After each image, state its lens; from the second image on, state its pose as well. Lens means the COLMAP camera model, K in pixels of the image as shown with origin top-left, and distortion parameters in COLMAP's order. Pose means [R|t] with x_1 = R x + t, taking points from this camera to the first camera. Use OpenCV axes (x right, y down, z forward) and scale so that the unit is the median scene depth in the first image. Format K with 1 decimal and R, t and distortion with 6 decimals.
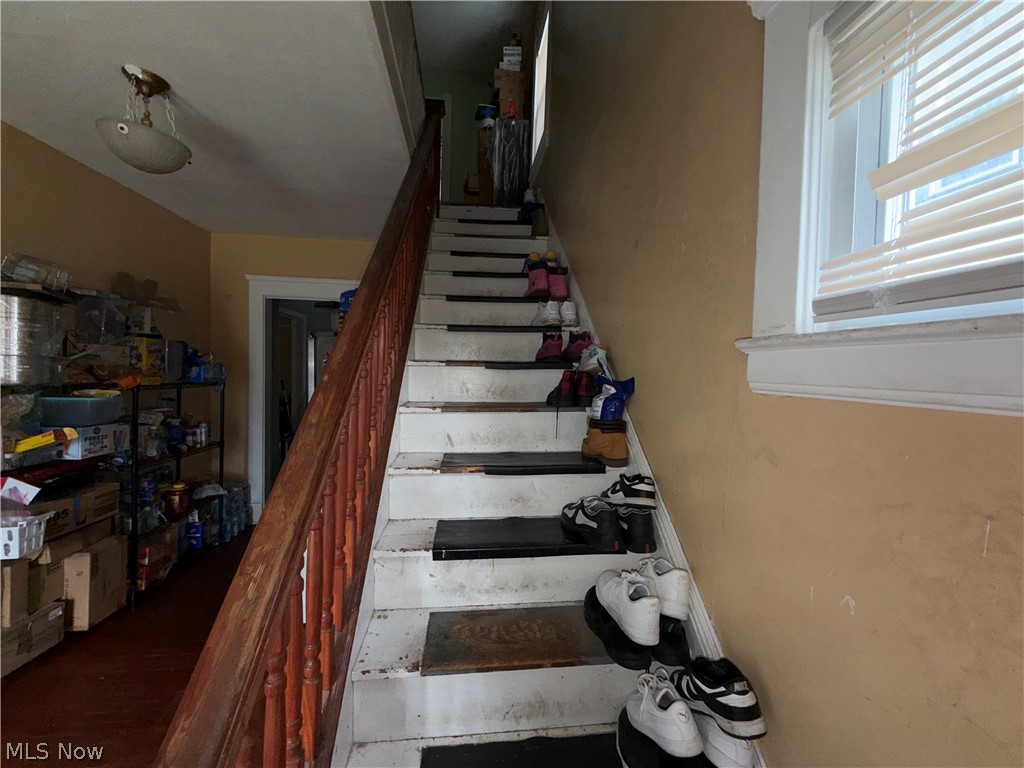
lens RADIAL K [[411.2, 0, 509.0], [0, 411.2, 388.6], [0, 0, 1]] dist [0.003336, 0.000237]
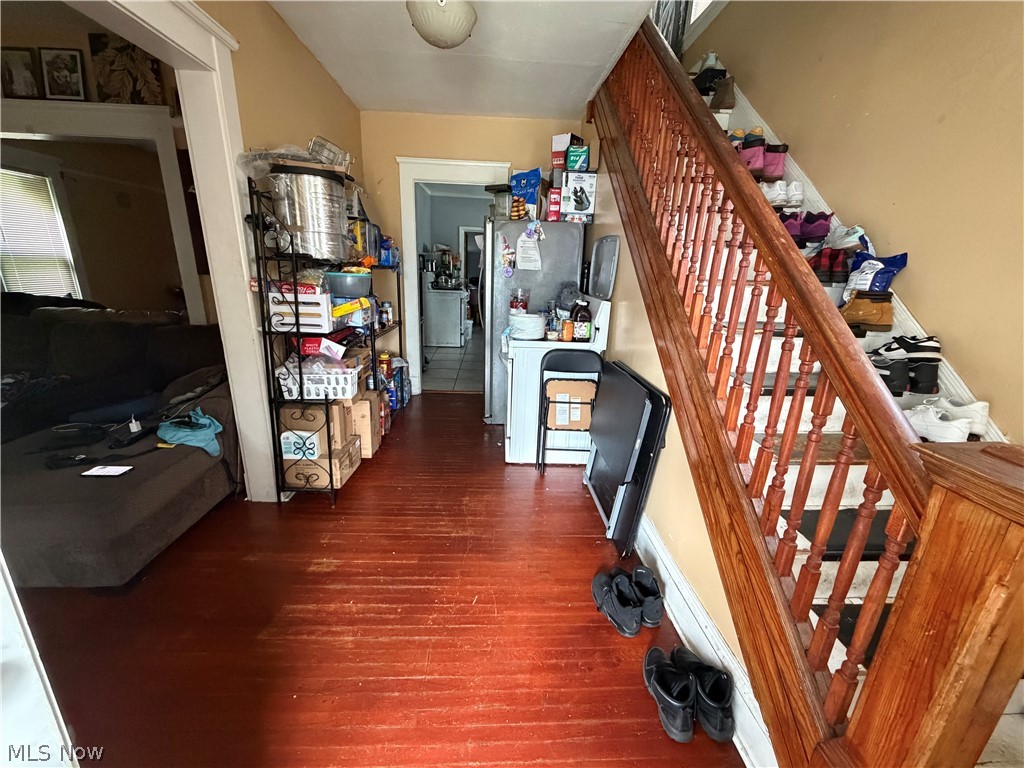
lens RADIAL K [[411.2, 0, 511.9], [0, 411.2, 385.1], [0, 0, 1]] dist [0.003336, 0.000237]
pose [[0.997868, 0.024102, -0.060645, -0.580832], [-0.009004, 0.971258, 0.237859, 0.054445], [0.064635, -0.236806, 0.969405, -0.205912]]
